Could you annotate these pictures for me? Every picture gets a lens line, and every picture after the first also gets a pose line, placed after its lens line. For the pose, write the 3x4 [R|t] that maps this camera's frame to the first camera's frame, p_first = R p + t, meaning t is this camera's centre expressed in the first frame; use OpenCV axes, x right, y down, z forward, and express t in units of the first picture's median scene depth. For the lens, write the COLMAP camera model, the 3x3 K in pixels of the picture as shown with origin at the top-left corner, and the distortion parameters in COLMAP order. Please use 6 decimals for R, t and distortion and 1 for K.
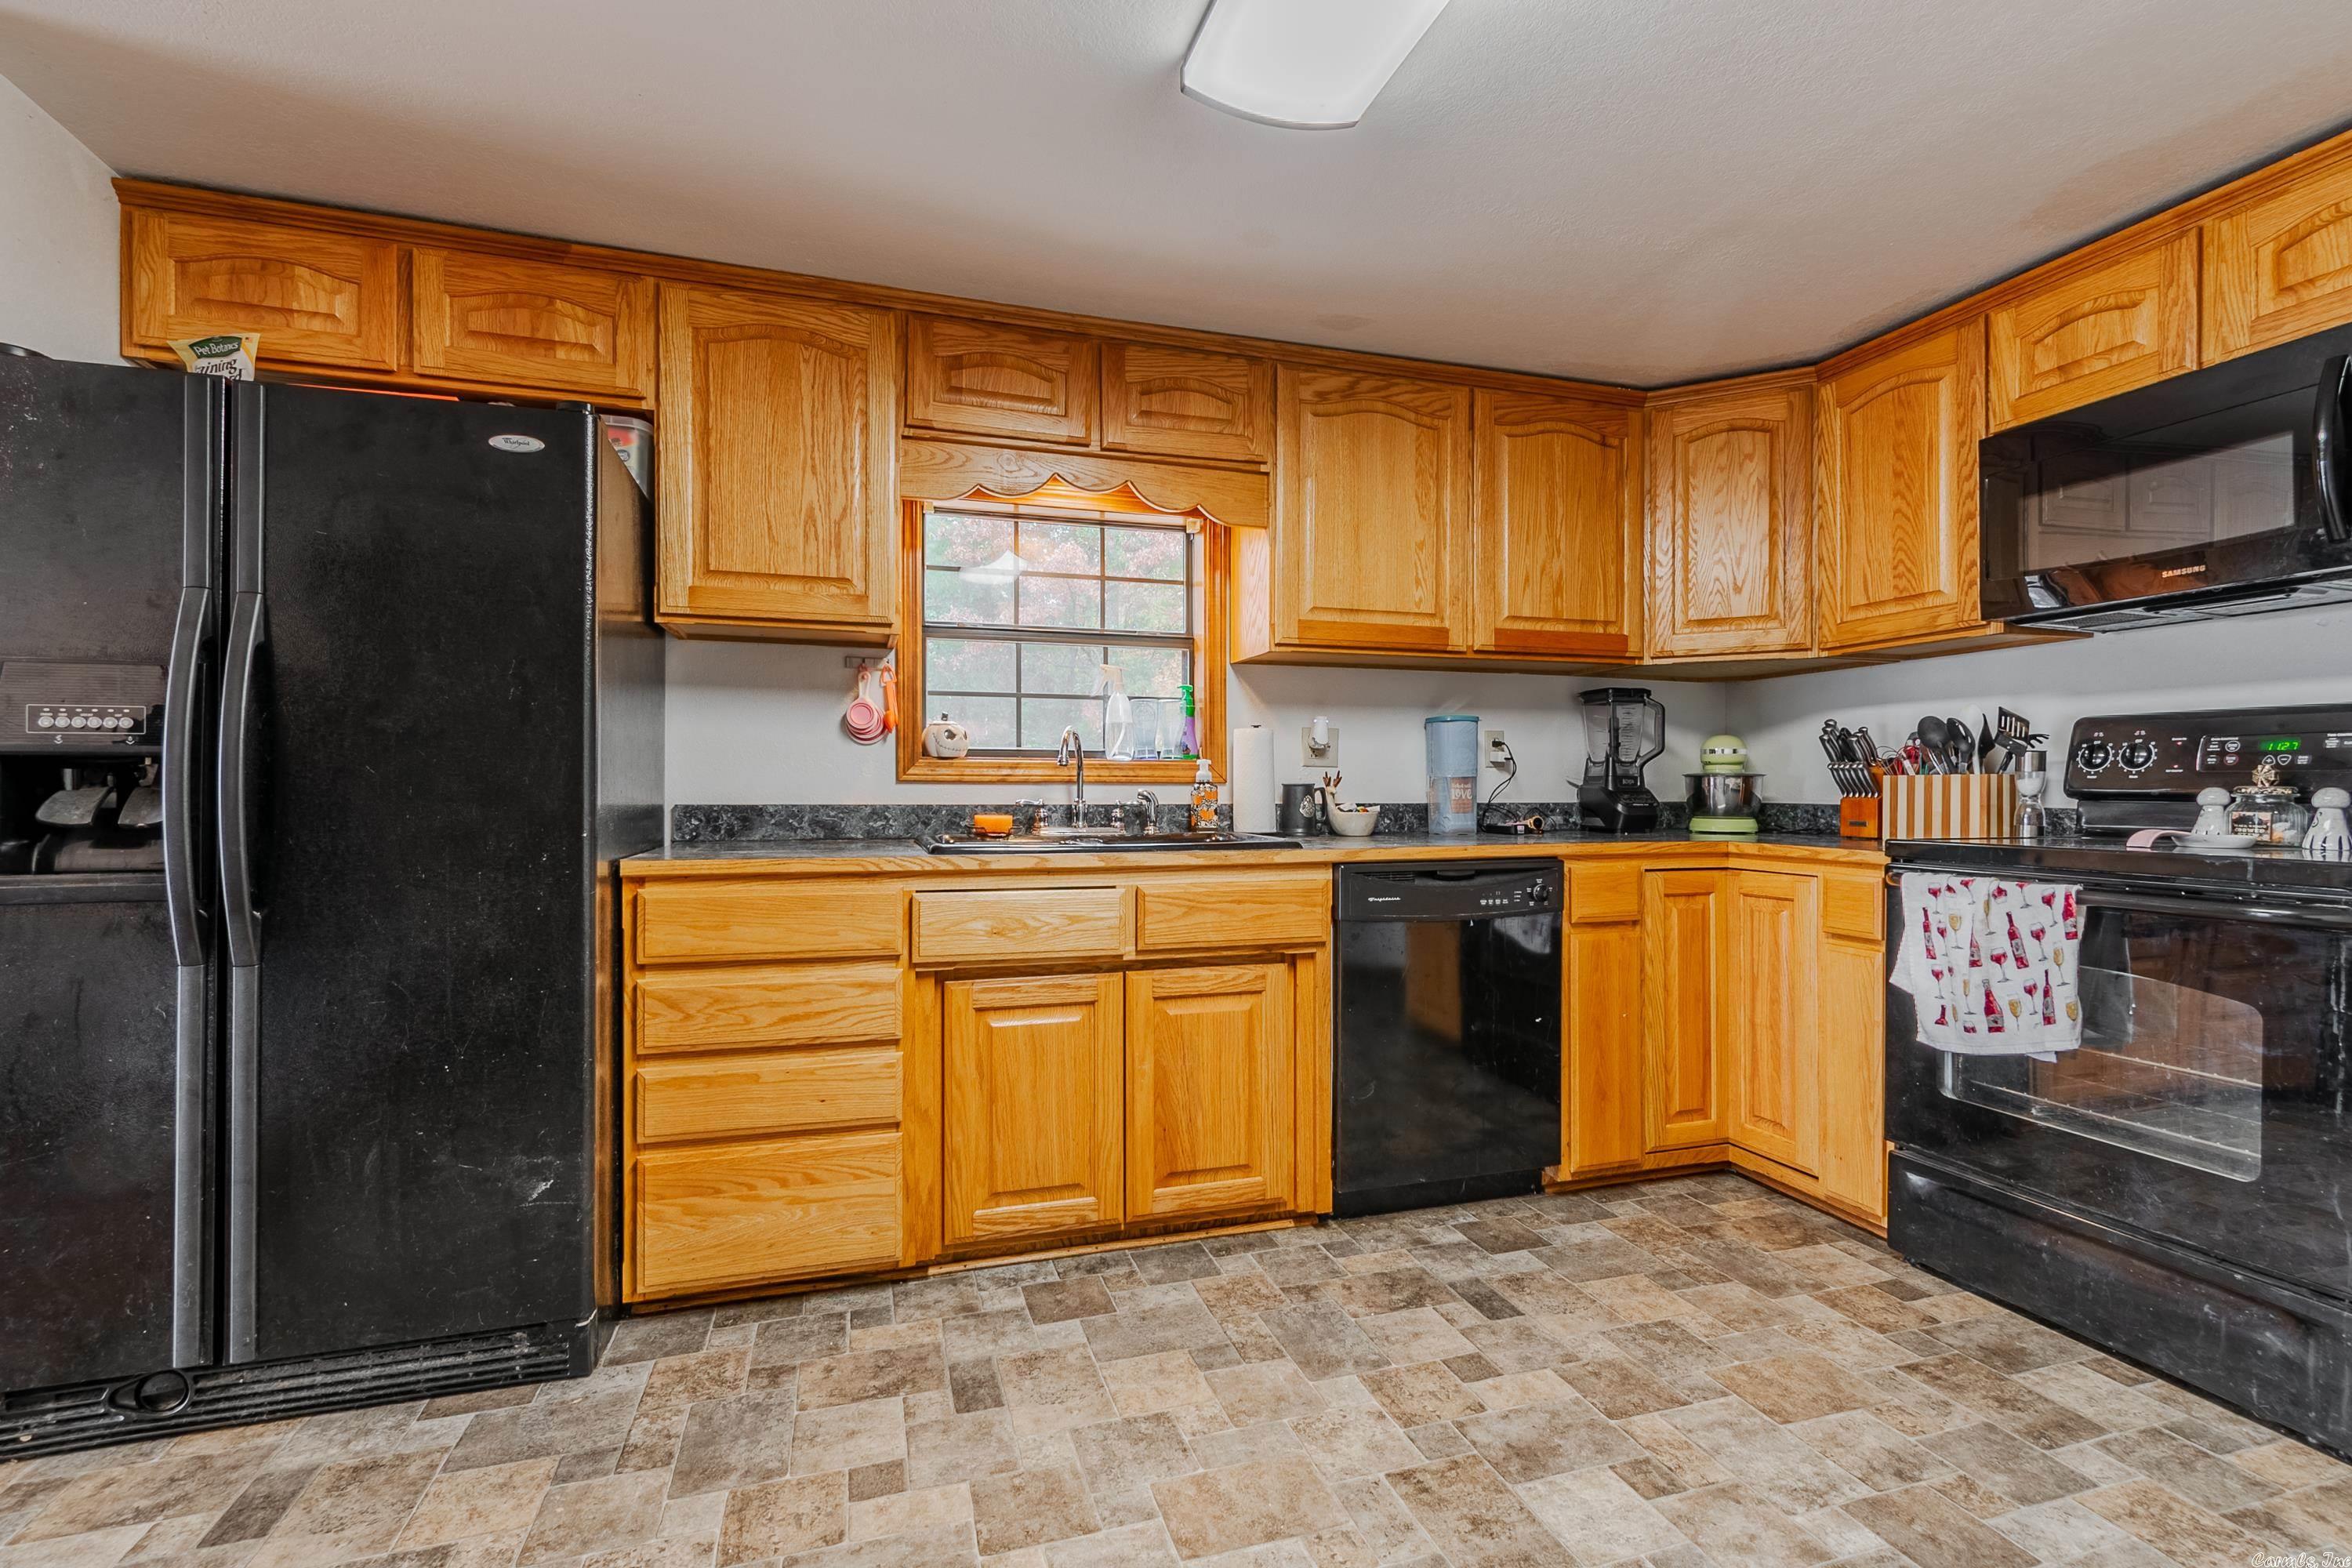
lens RADIAL K [[1040.8, 0, 1172.3], [0, 1040.8, 793.3], [0, 0, 1]] dist [0.002182, -0.000791]
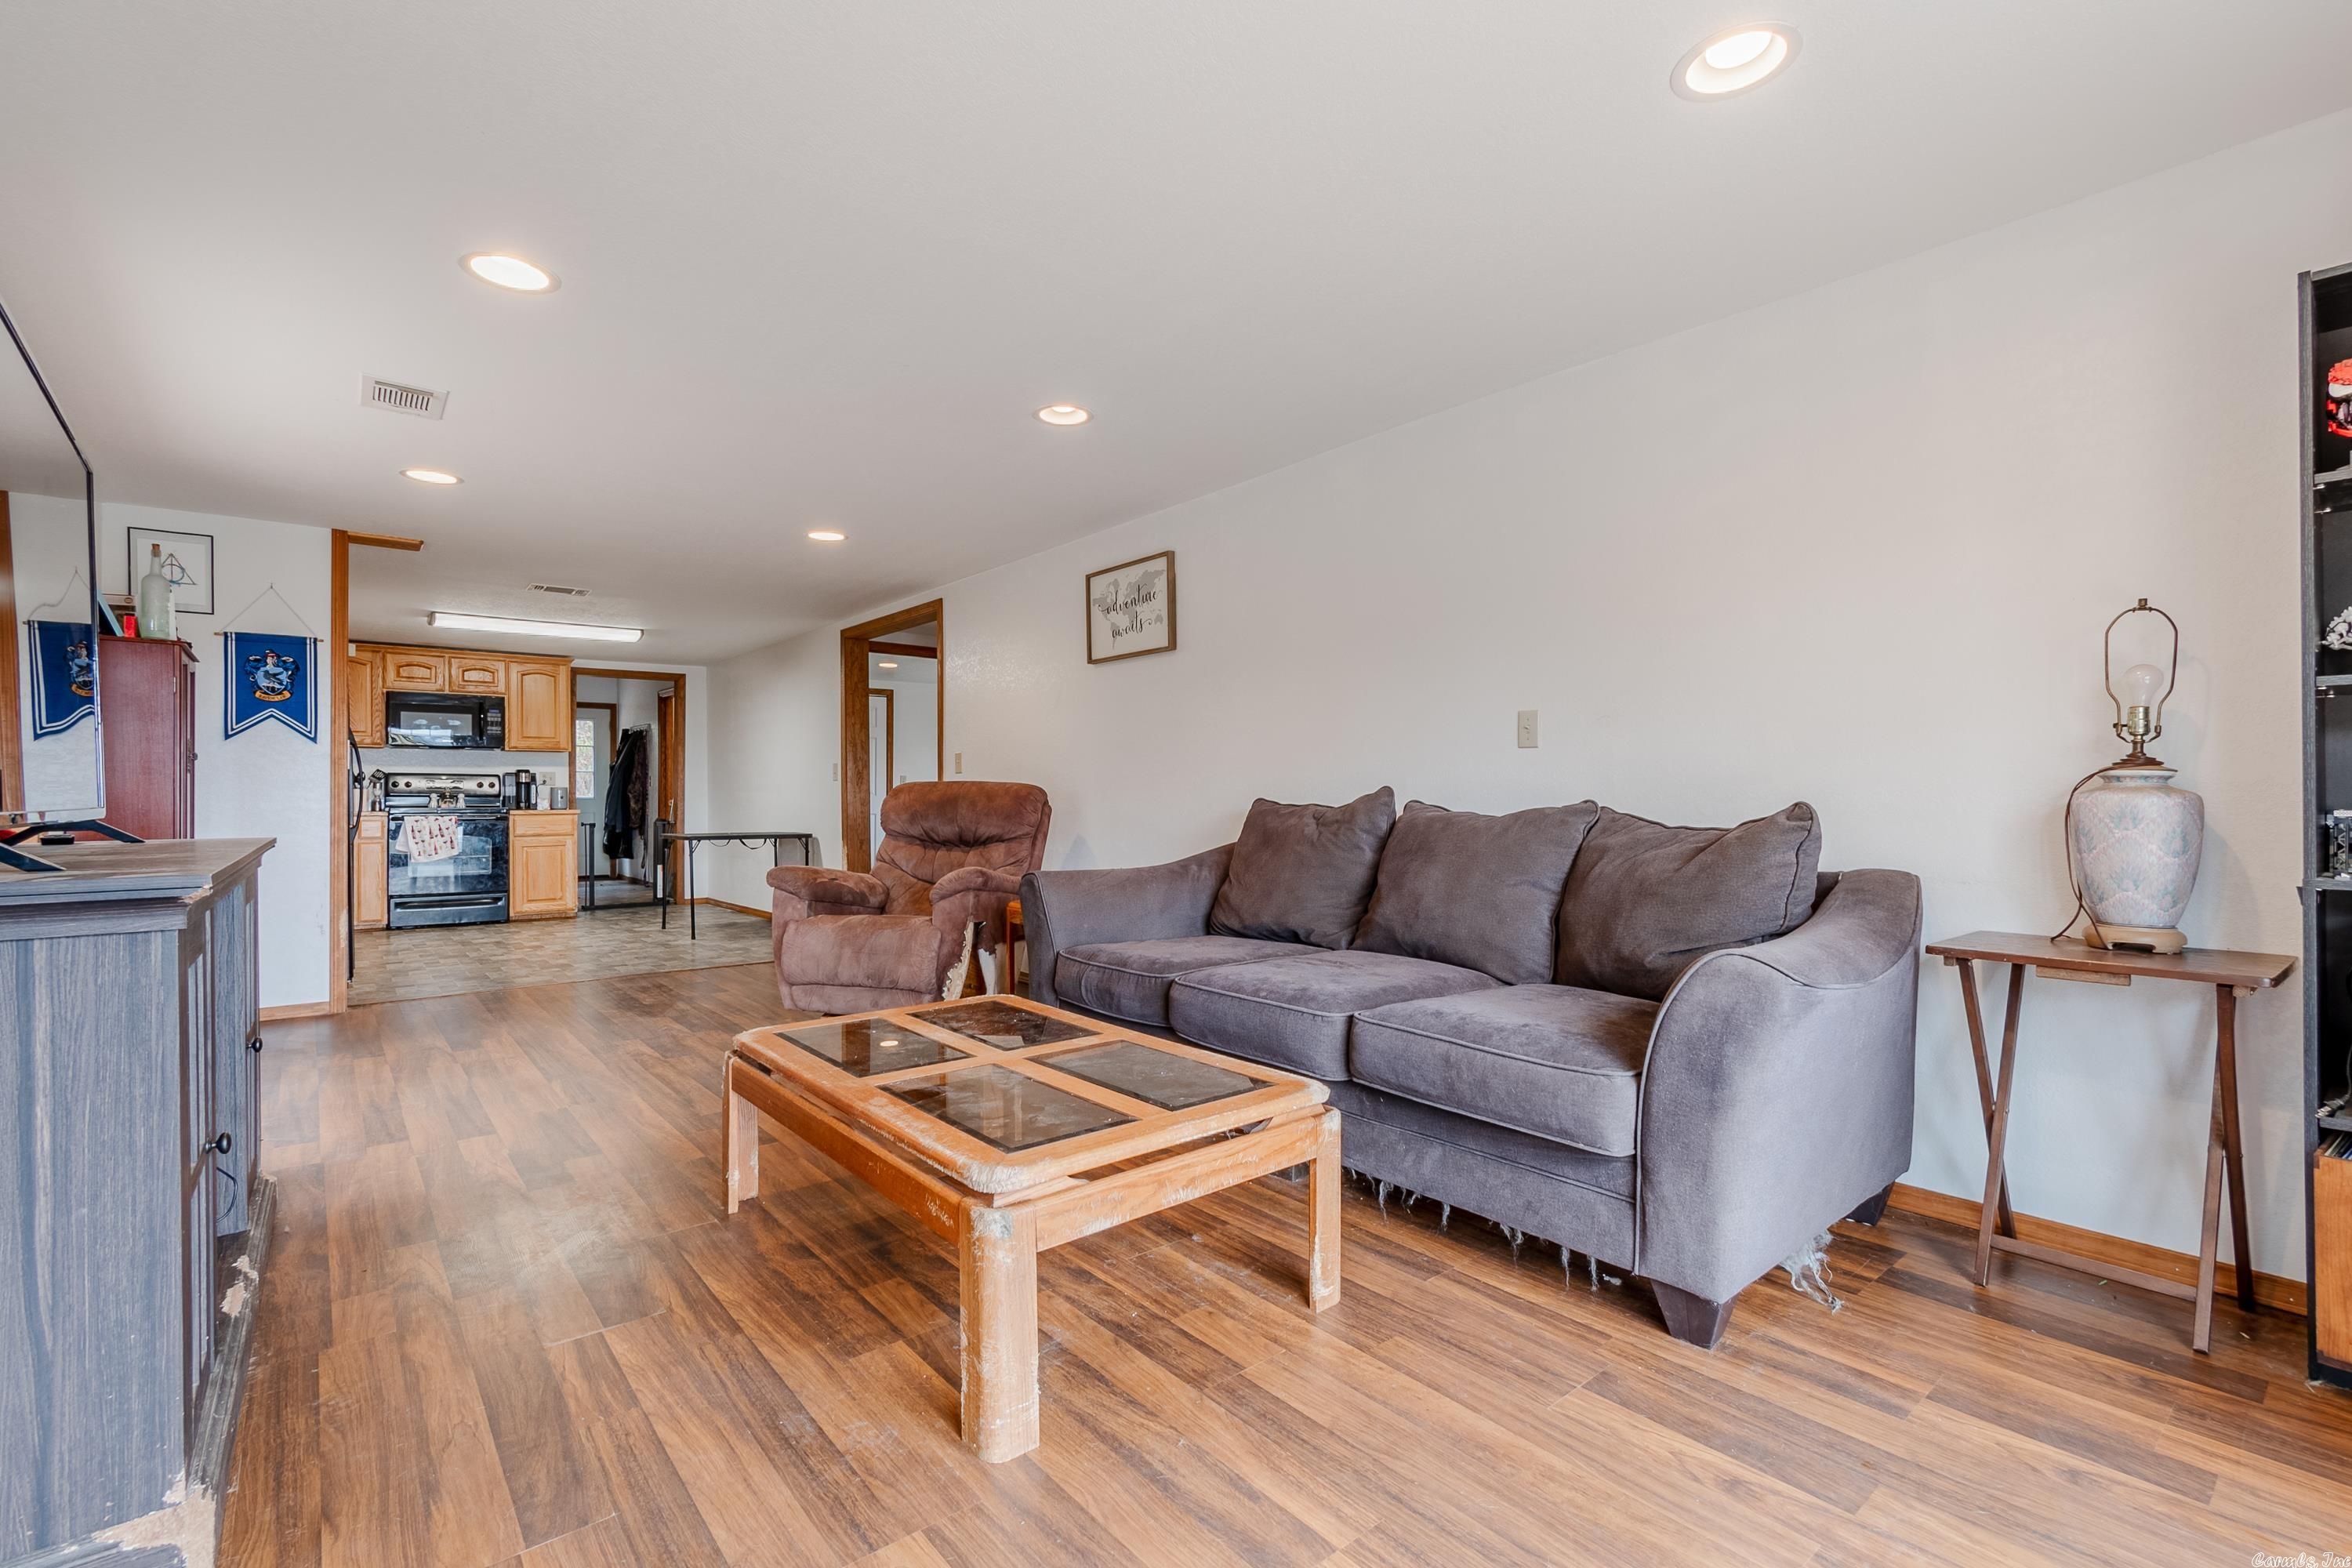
lens RADIAL K [[1040.8, 0, 1172.3], [0, 1040.8, 793.3], [0, 0, 1]] dist [0.002182, -0.000791]
pose [[-0.375948, 0.005706, 0.926623, -3.440593], [0.005637, 0.999977, -0.003871, 0.023034], [-0.926624, 0.003768, -0.375971, -0.093933]]
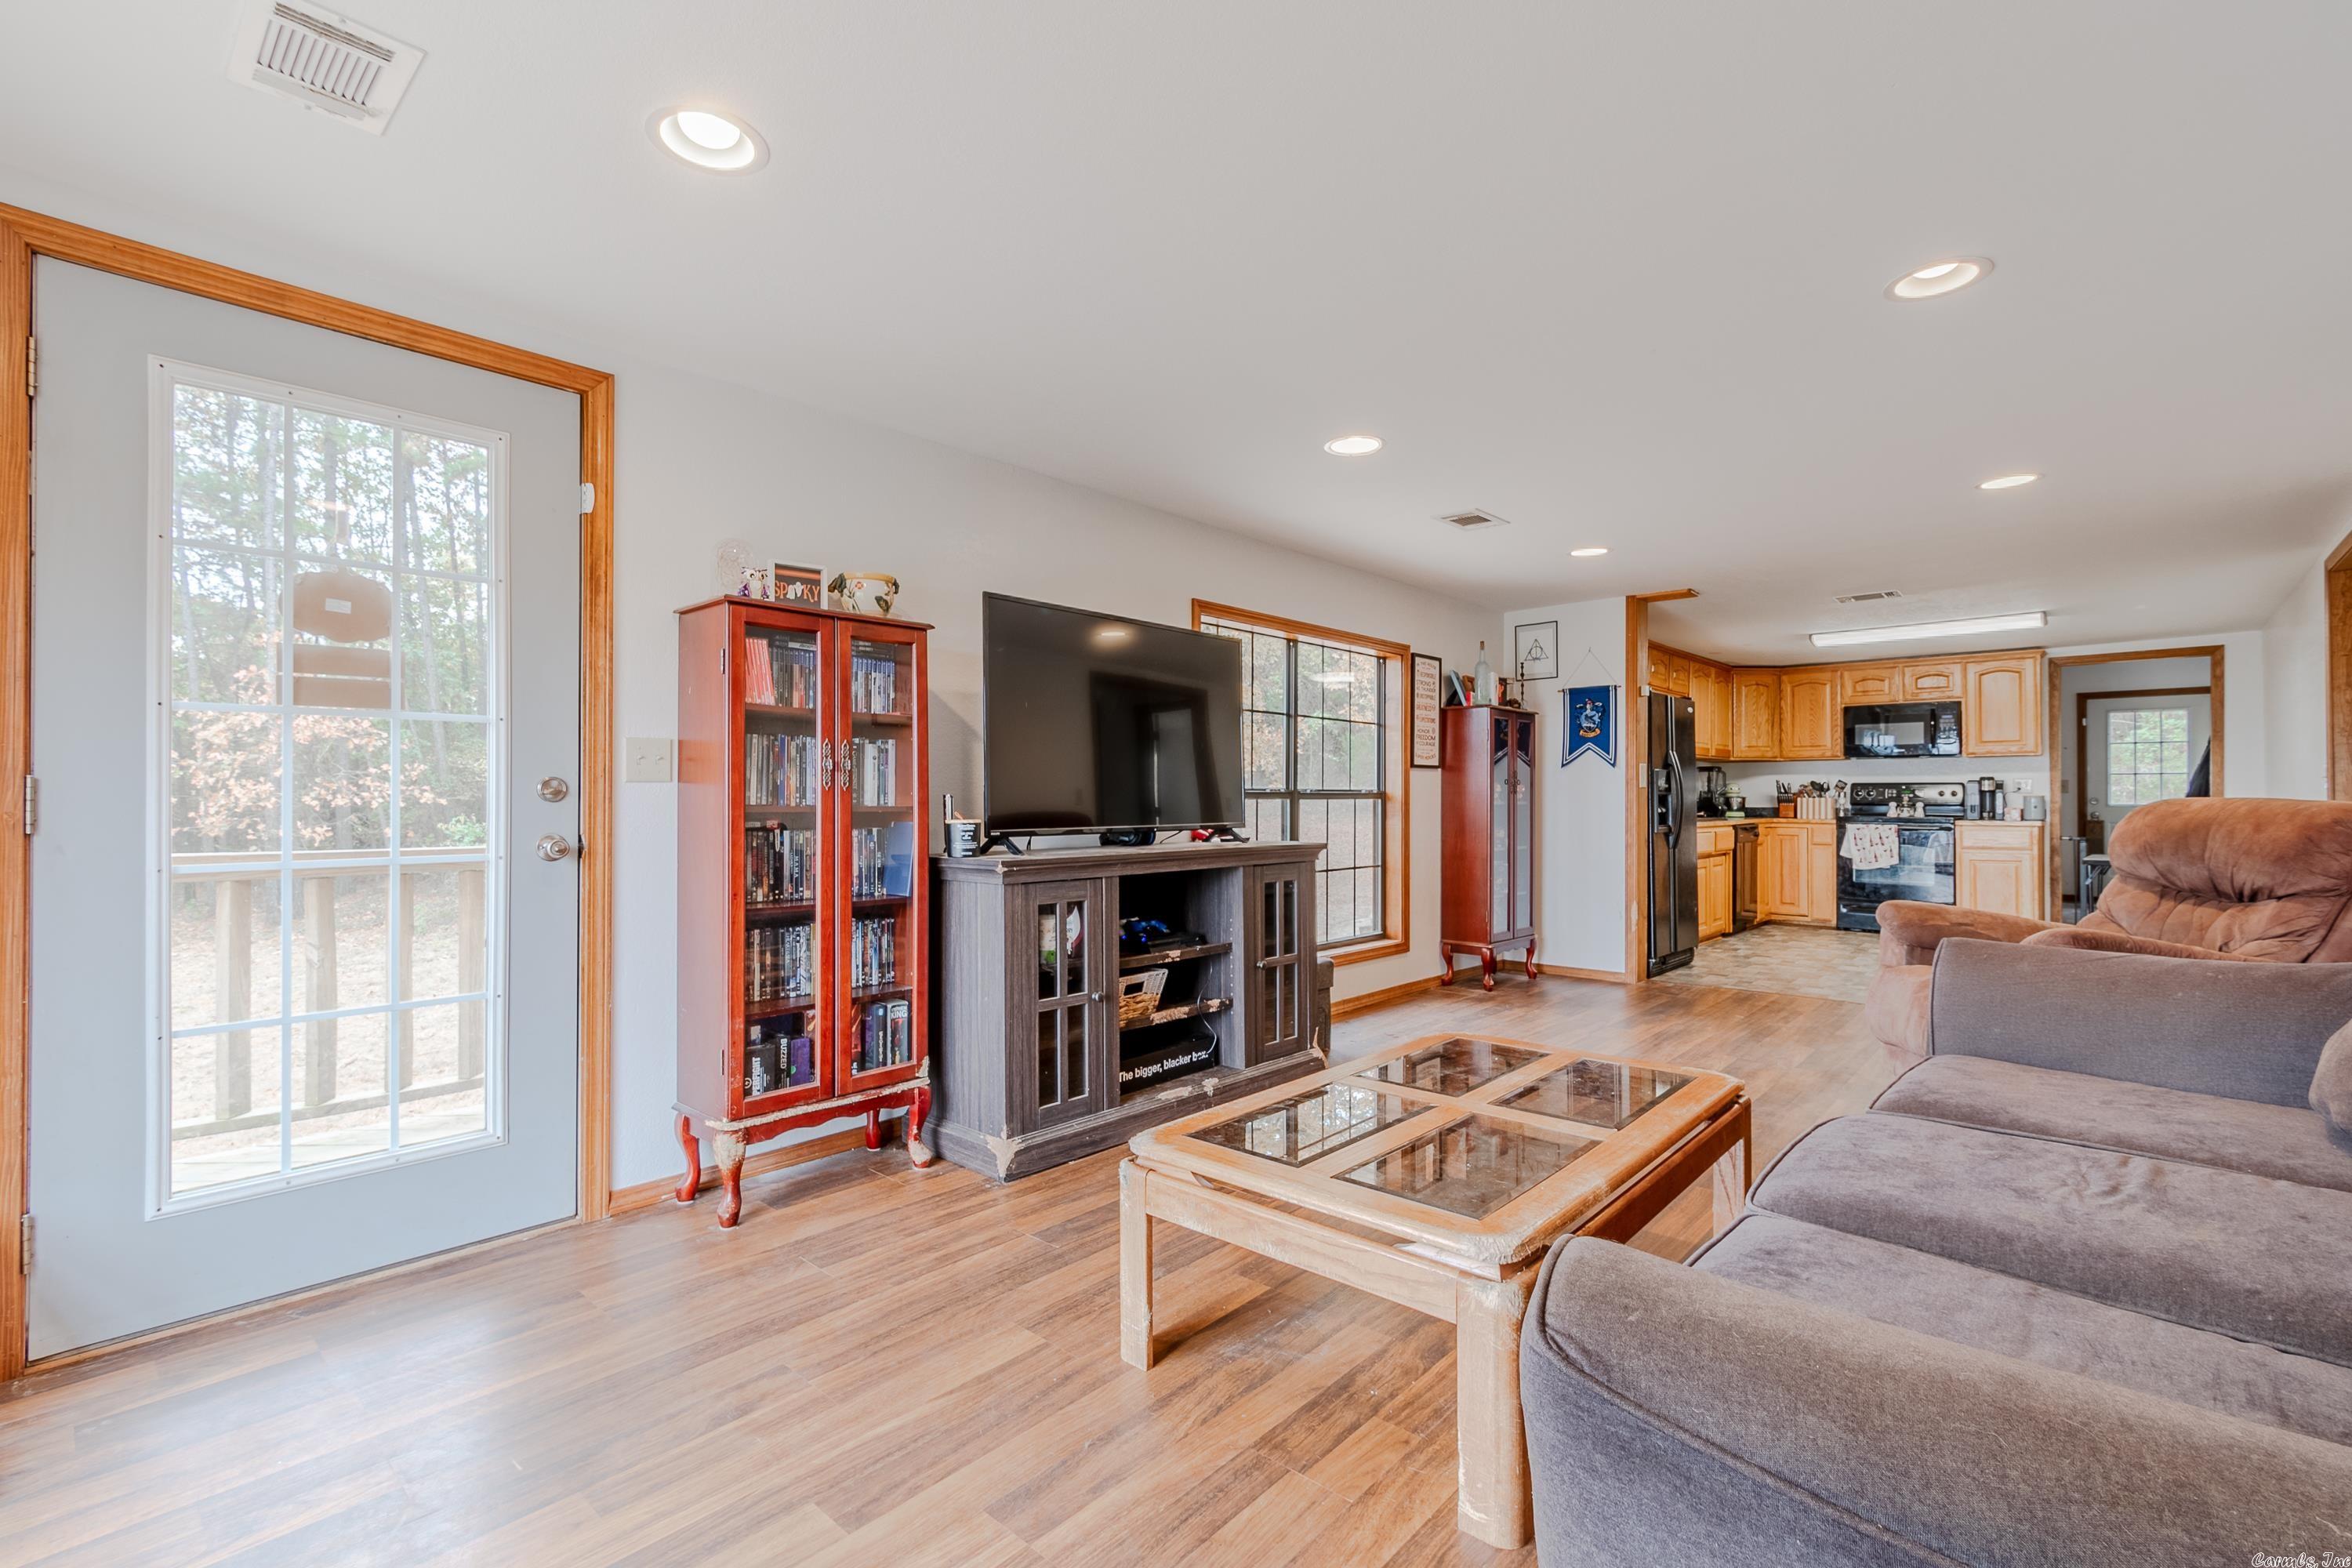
lens RADIAL K [[1040.8, 0, 1172.3], [0, 1040.8, 793.3], [0, 0, 1]] dist [0.002182, -0.000791]
pose [[0.864338, 0.003572, 0.502898, -3.178676], [0.000088, 0.999974, -0.007252, -0.009866], [-0.502911, 0.006313, 0.864315, -0.994072]]
